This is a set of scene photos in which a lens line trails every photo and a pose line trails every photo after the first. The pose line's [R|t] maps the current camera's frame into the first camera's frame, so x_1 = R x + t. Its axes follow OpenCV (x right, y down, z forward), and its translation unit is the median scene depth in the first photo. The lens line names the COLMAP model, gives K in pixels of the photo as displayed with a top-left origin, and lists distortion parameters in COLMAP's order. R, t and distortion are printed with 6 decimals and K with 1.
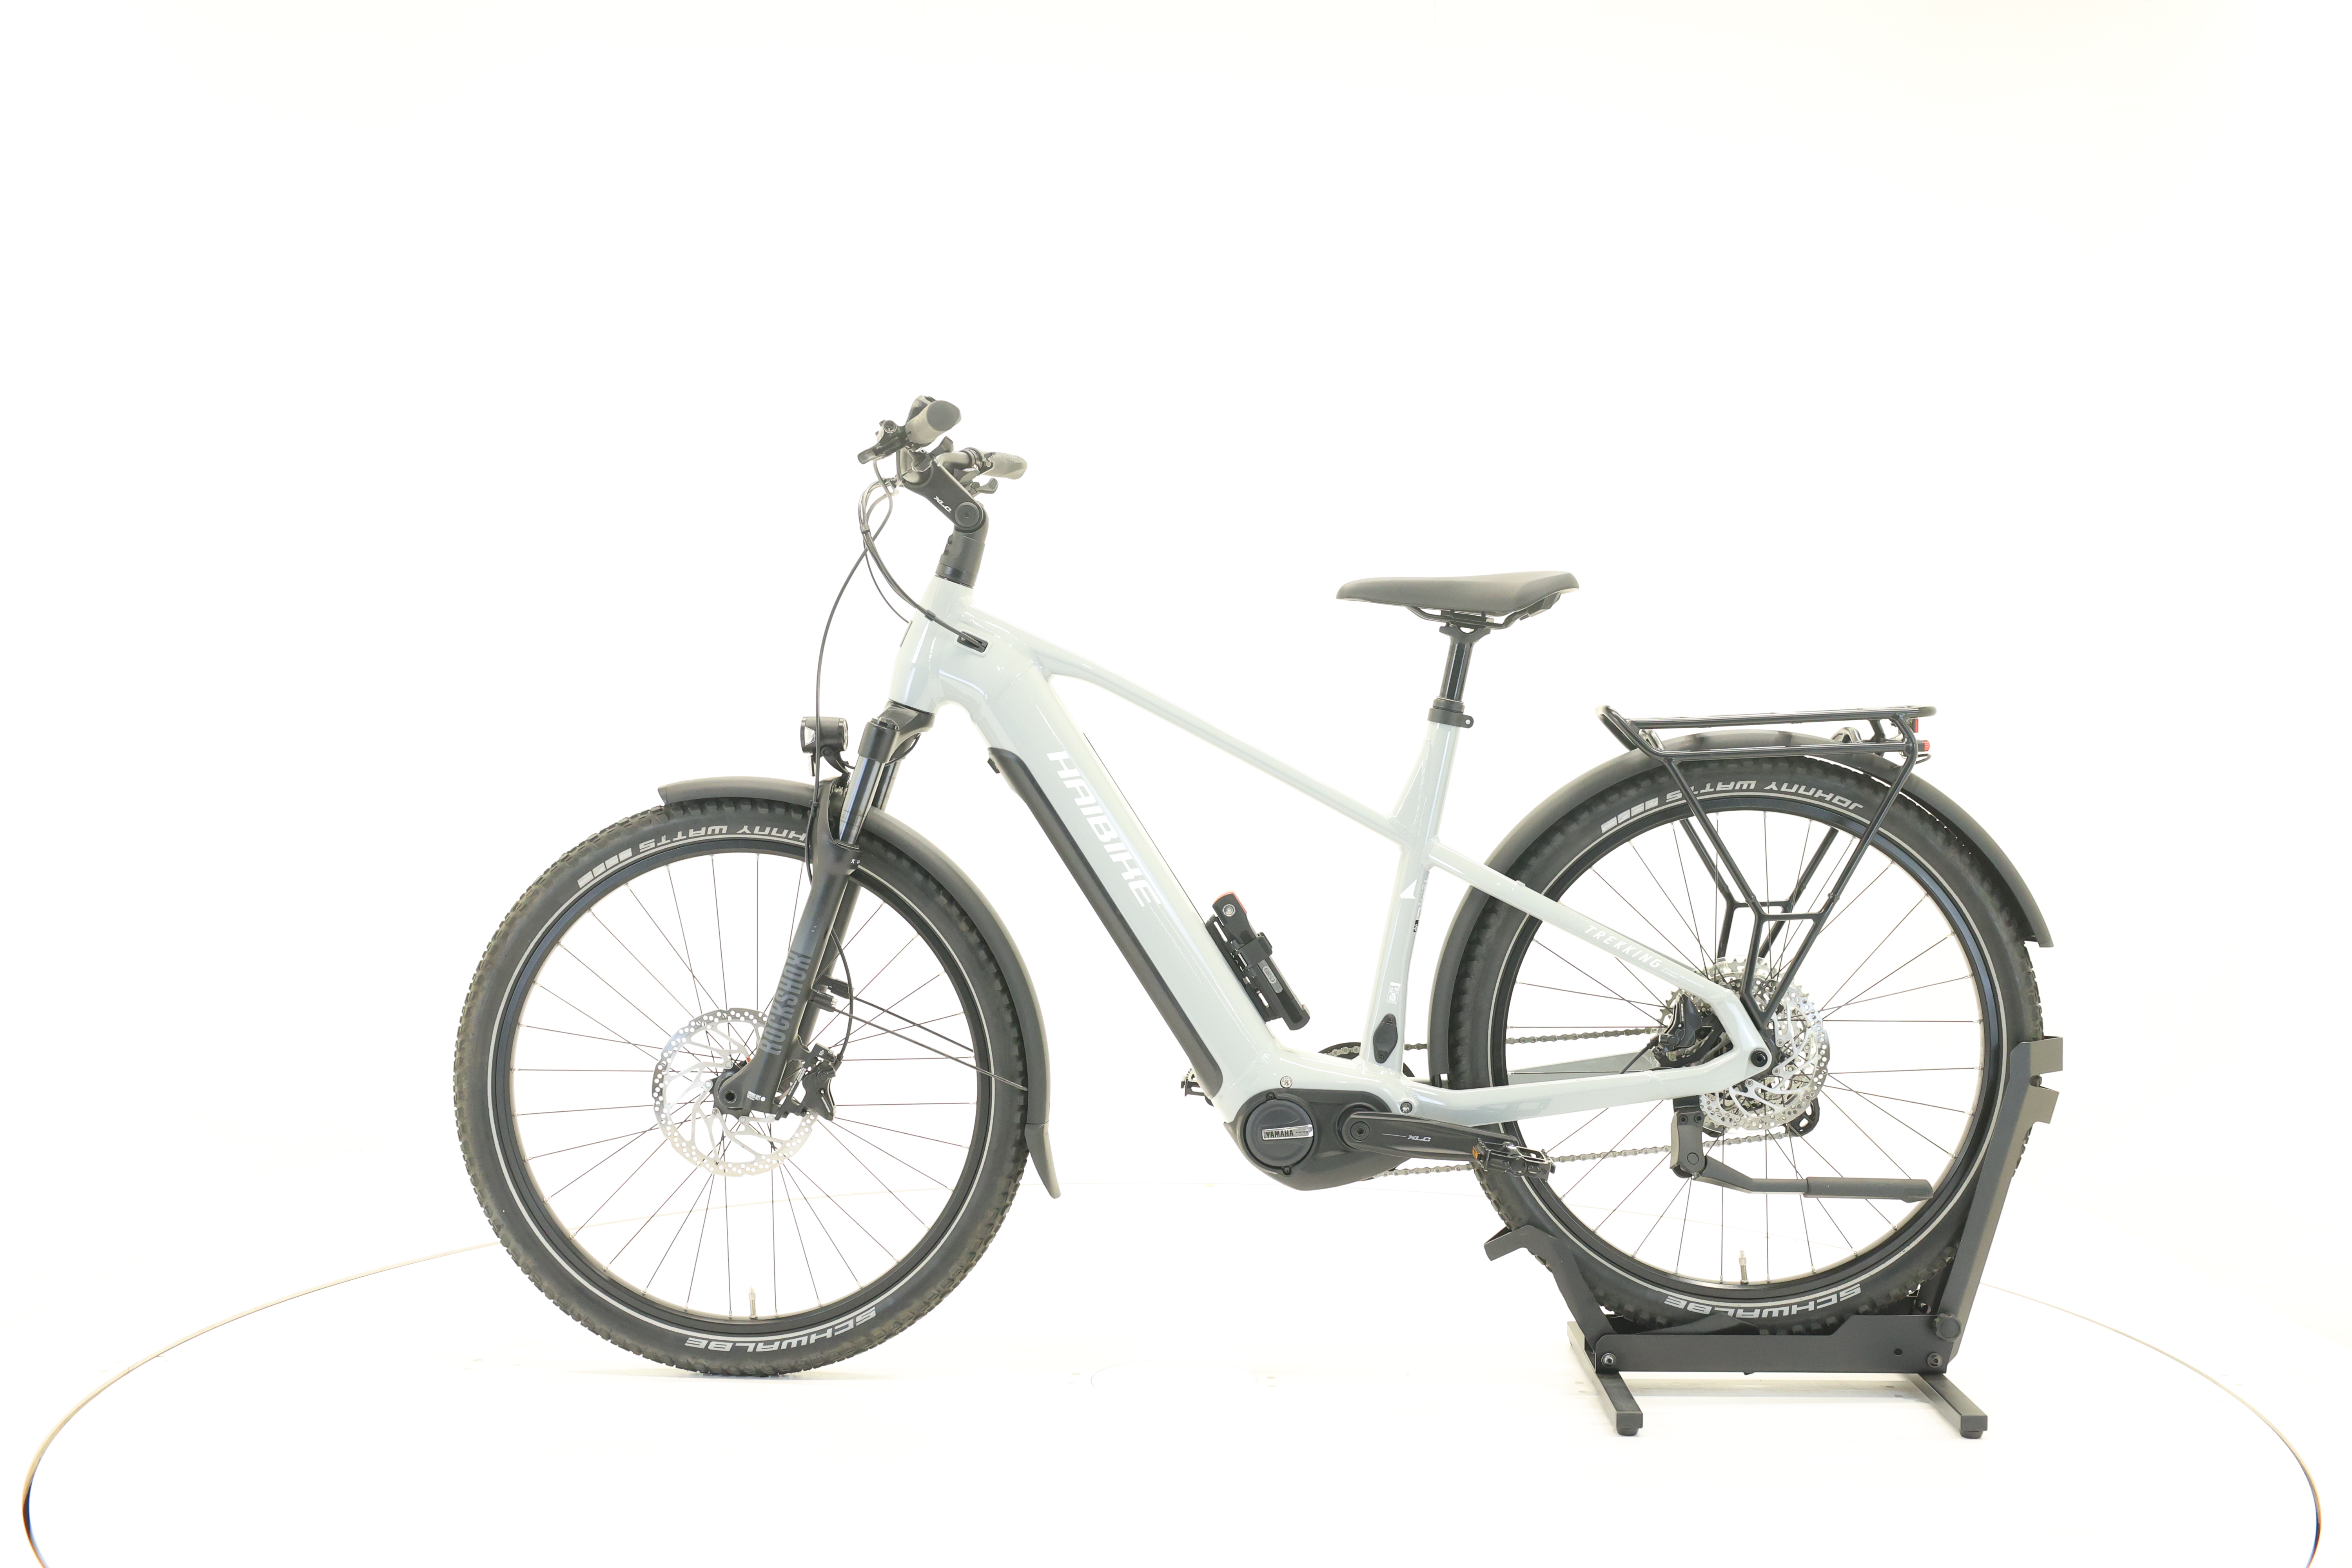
lens RADIAL K [[2476.2, 0, 1176.0], [0, 2476.2, 784.0], [0, 0, 1]] dist [-0.007385, 0.003991]
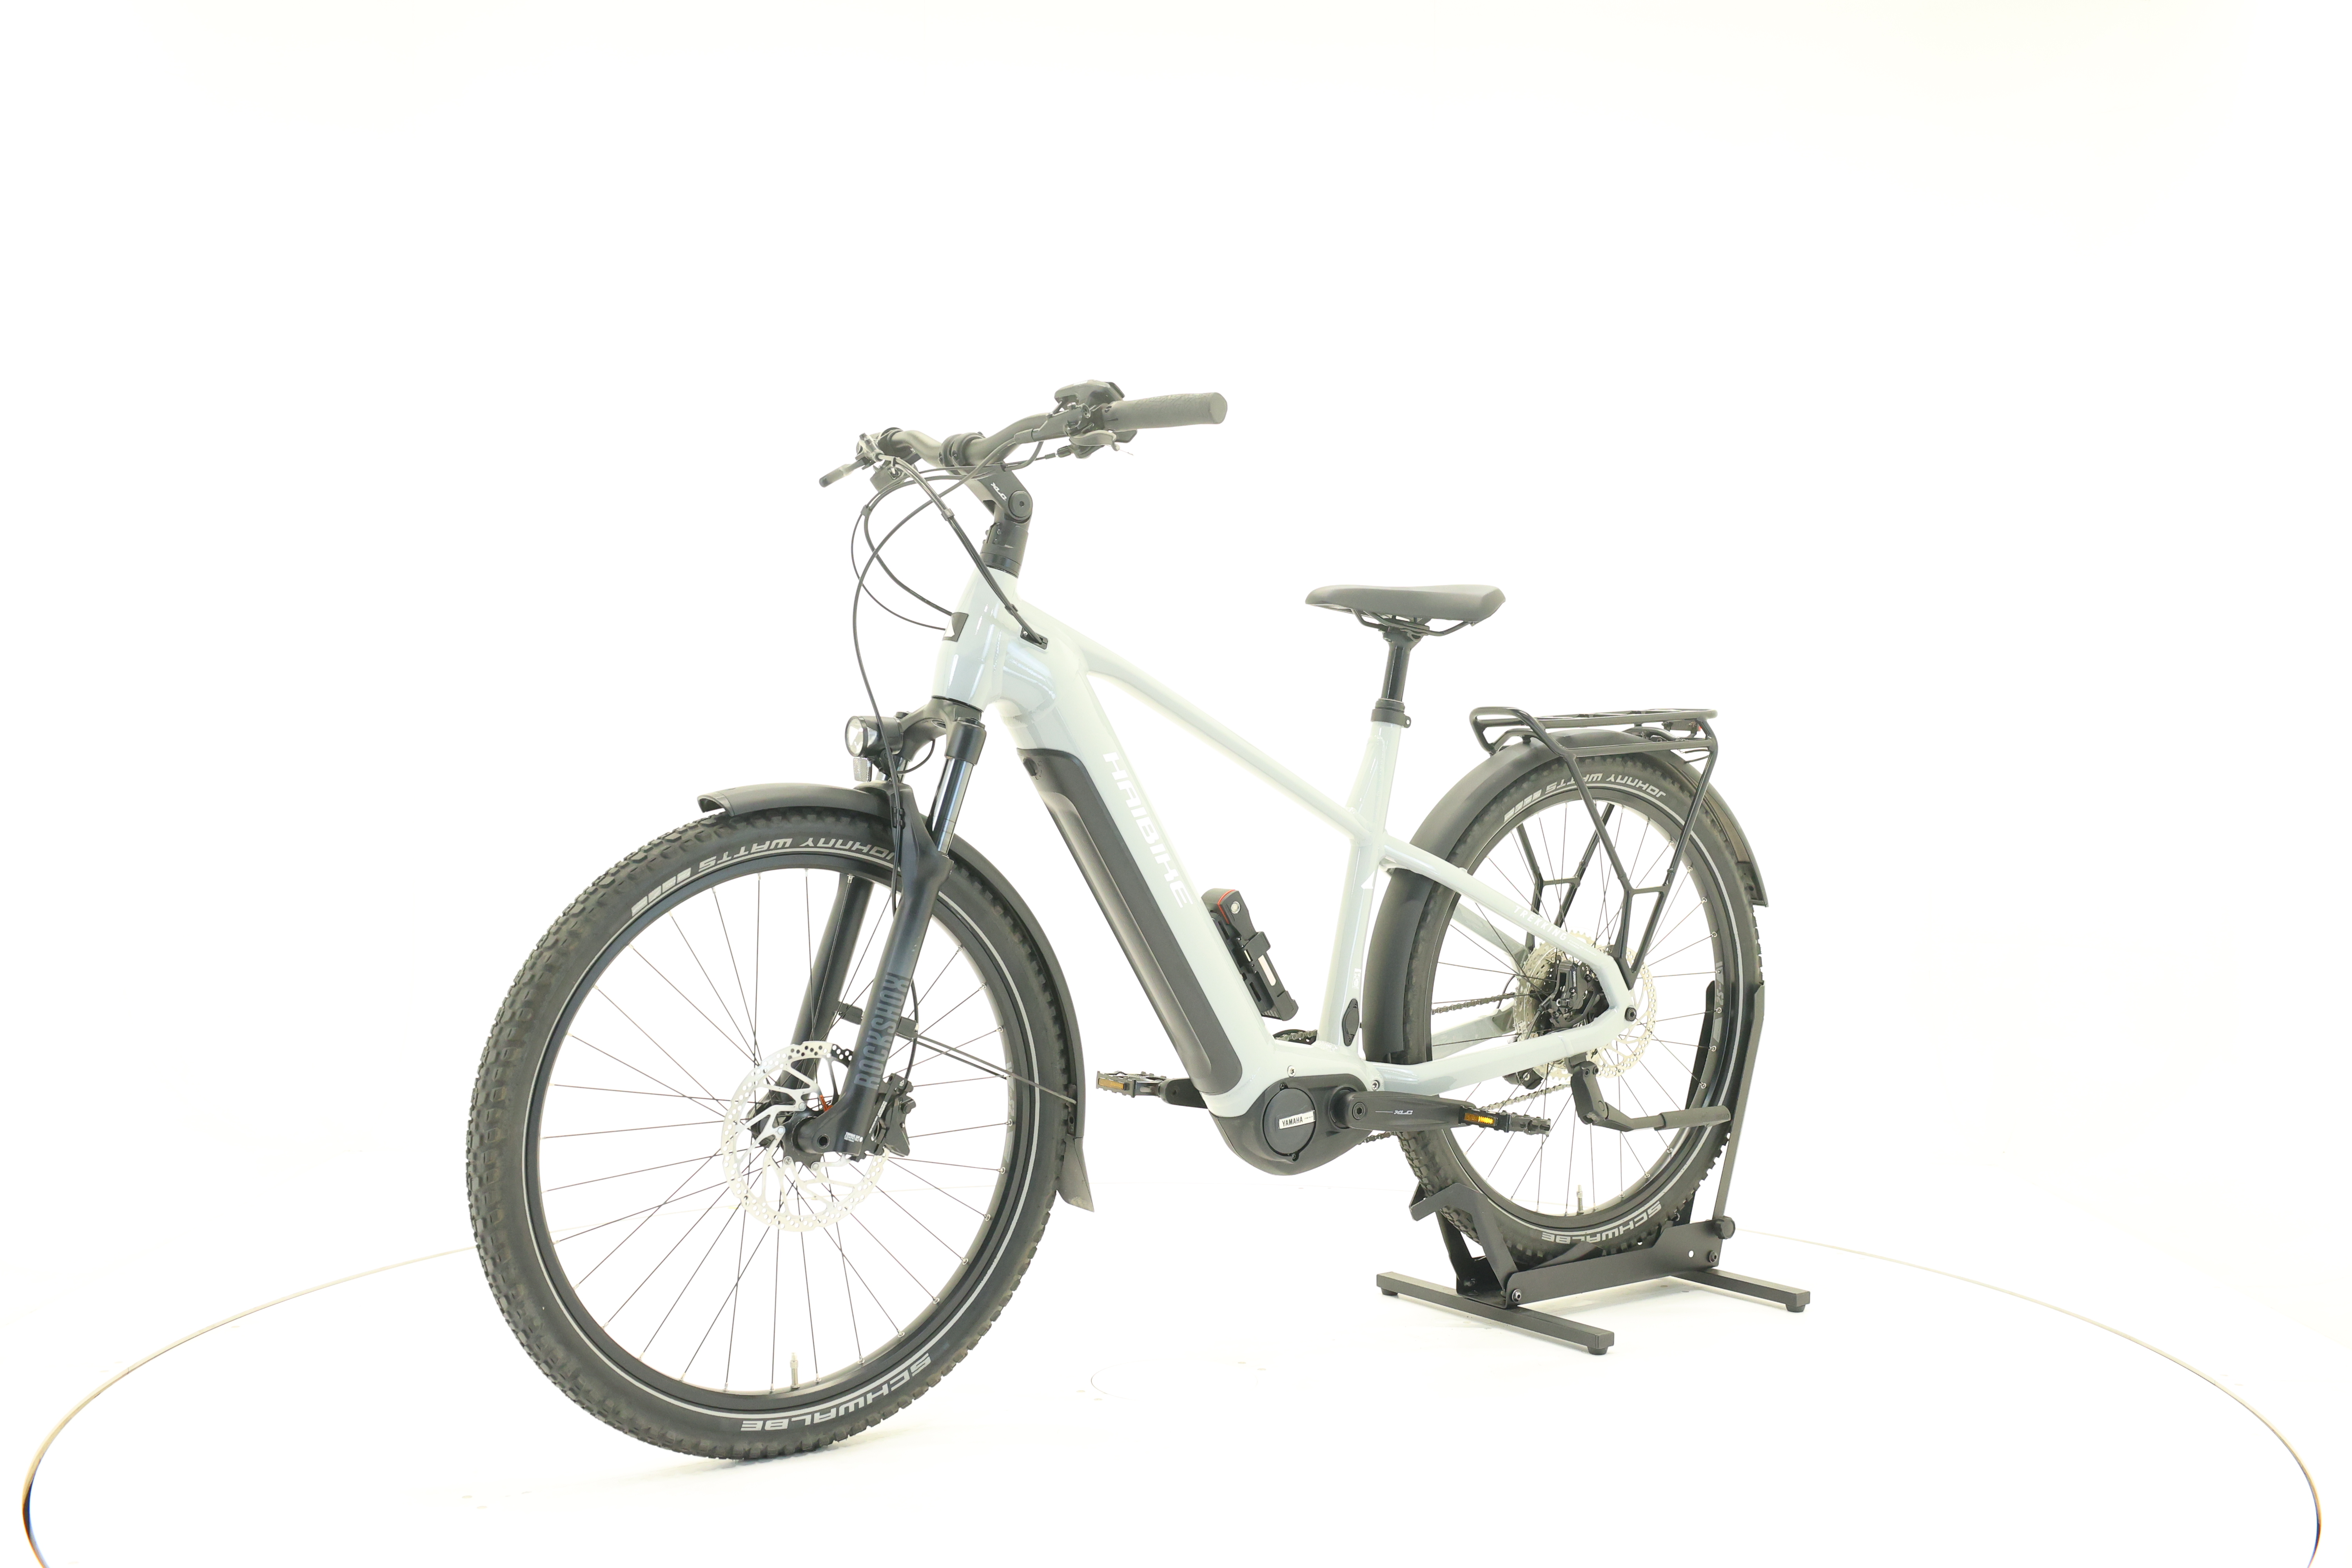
lens RADIAL K [[2476.2, 0, 1176.0], [0, 2476.2, 784.0], [0, 0, 1]] dist [-0.007385, 0.003991]
pose [[0.790575, -0.015086, 0.612179, -0.617555], [0.015484, 0.999869, 0.004644, -0.004720], [-0.612170, 0.005808, 0.790705, 0.210805]]
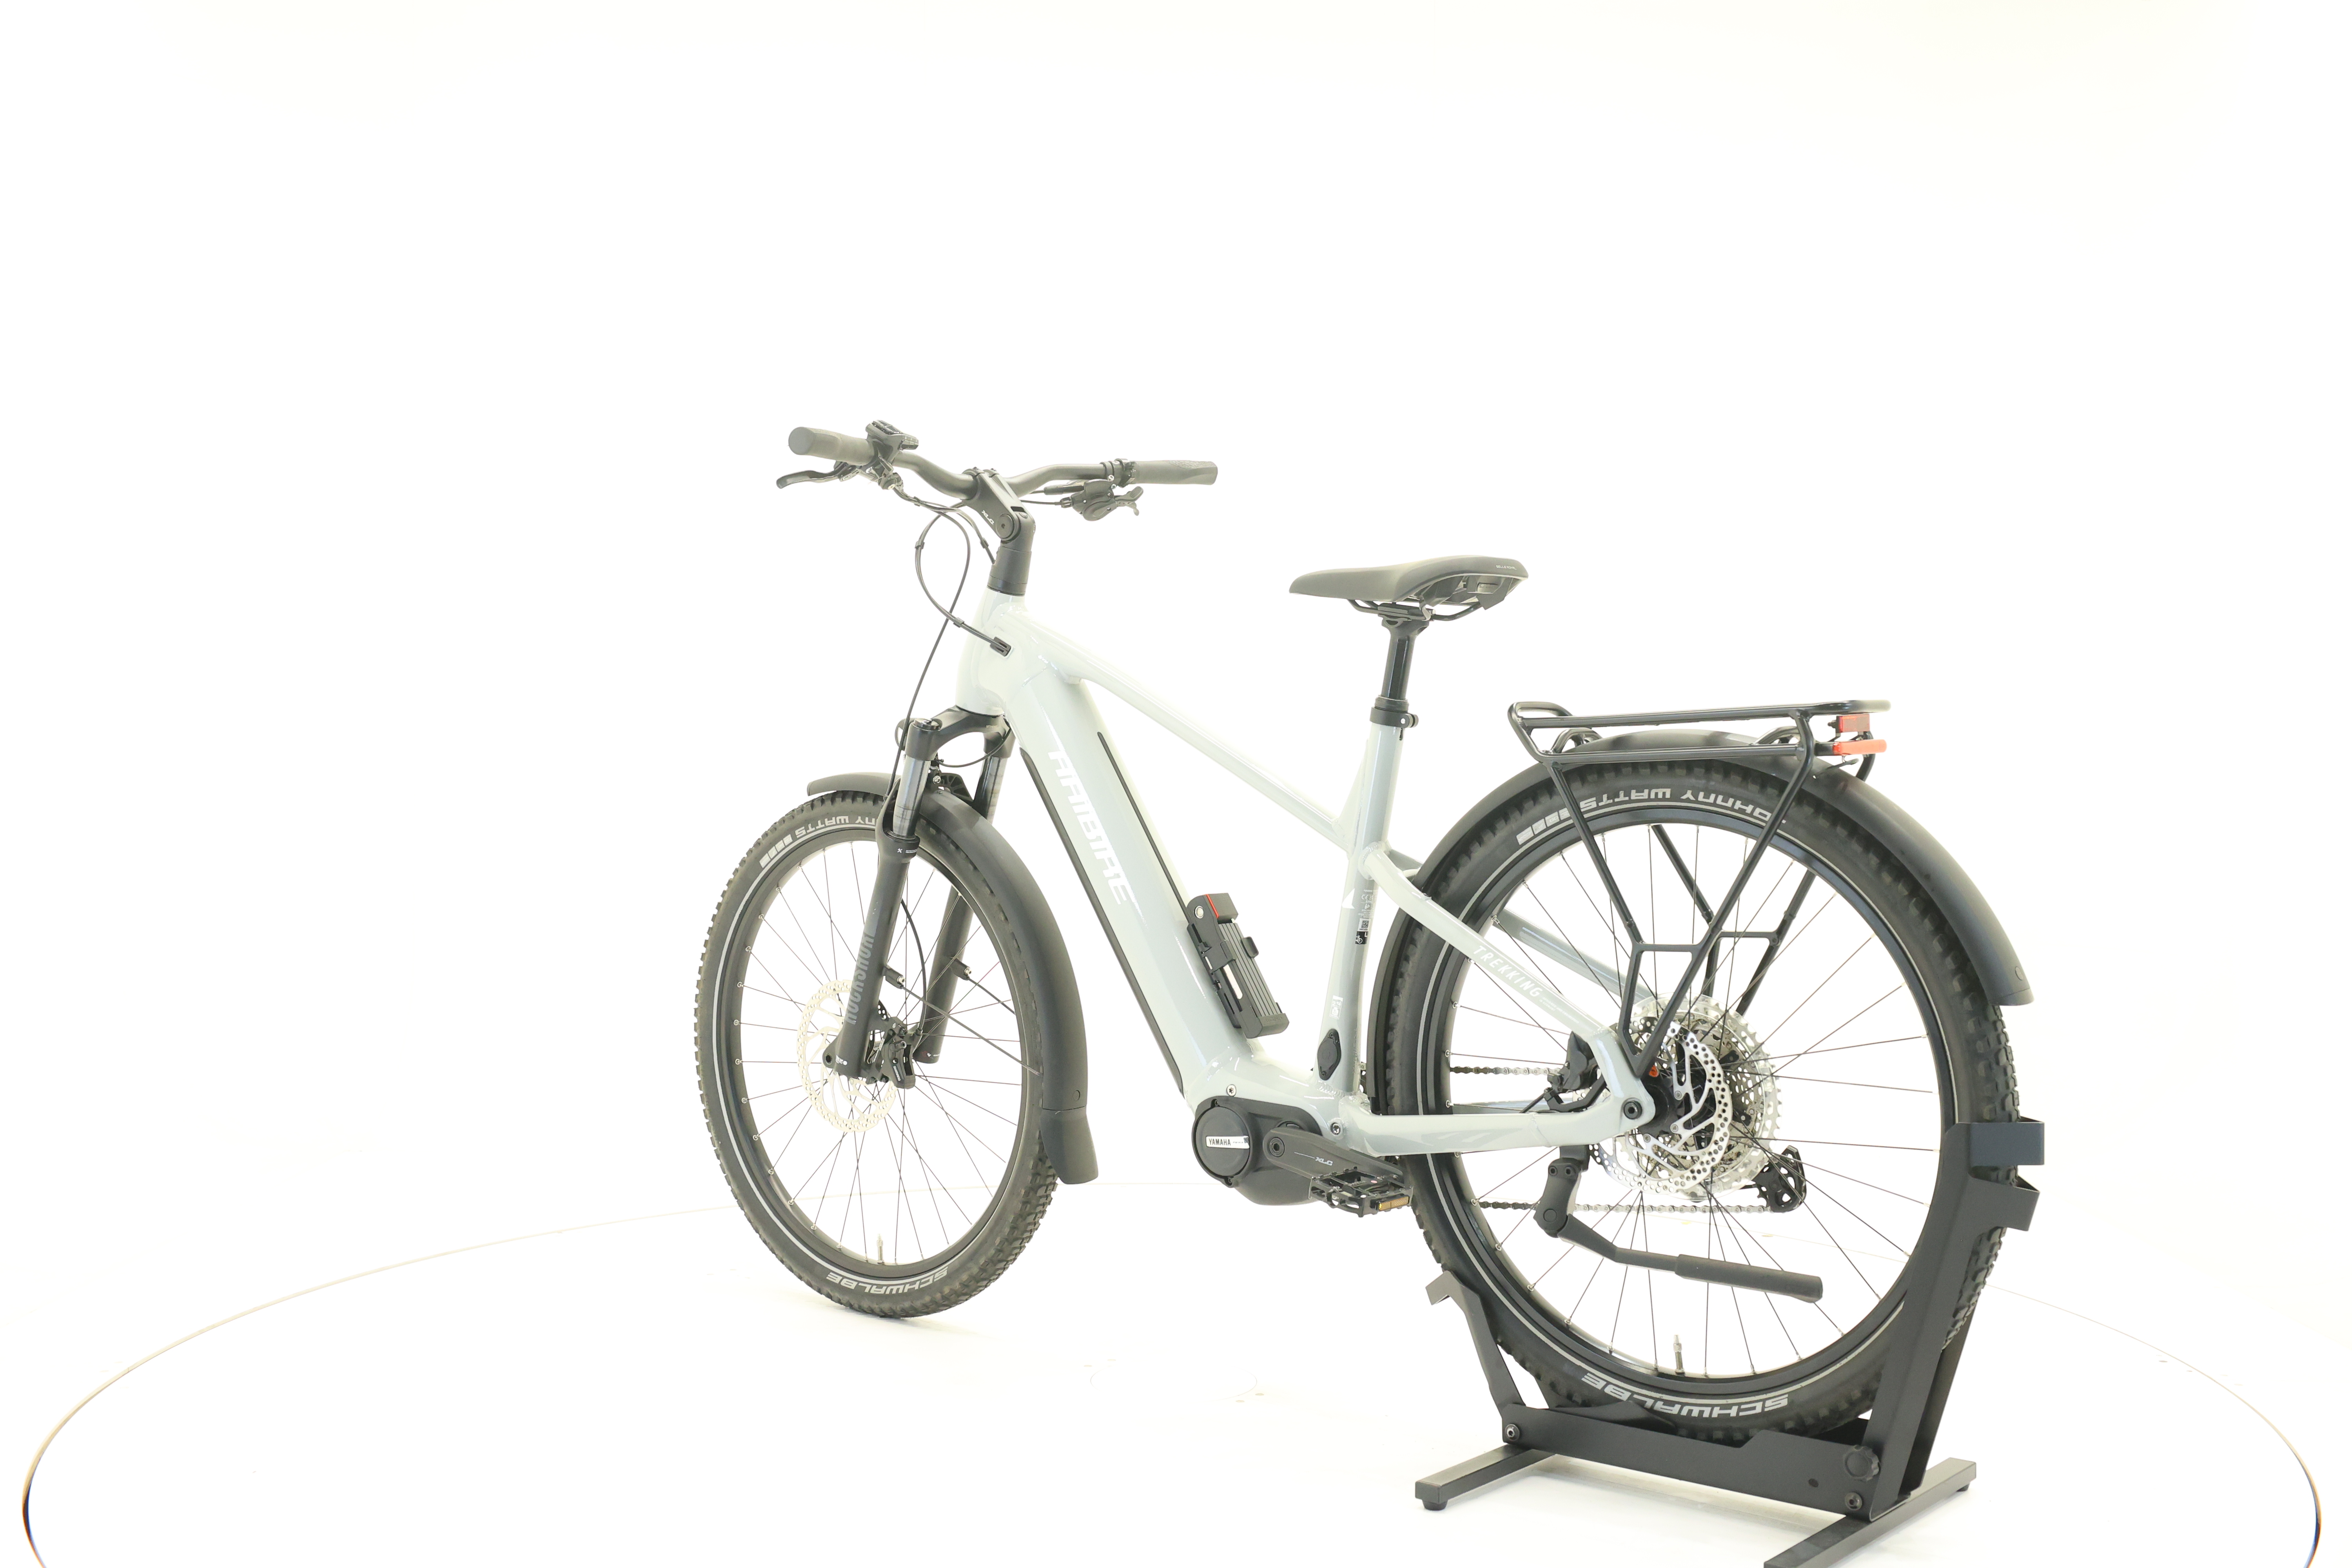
lens RADIAL K [[2476.2, 0, 1176.0], [0, 2476.2, 784.0], [0, 0, 1]] dist [-0.007385, 0.003991]
pose [[0.785891, 0.012758, -0.618234, 0.624009], [-0.016476, 0.999864, -0.000311, 0.000237], [0.618146, 0.010430, 0.785994, 0.215247]]
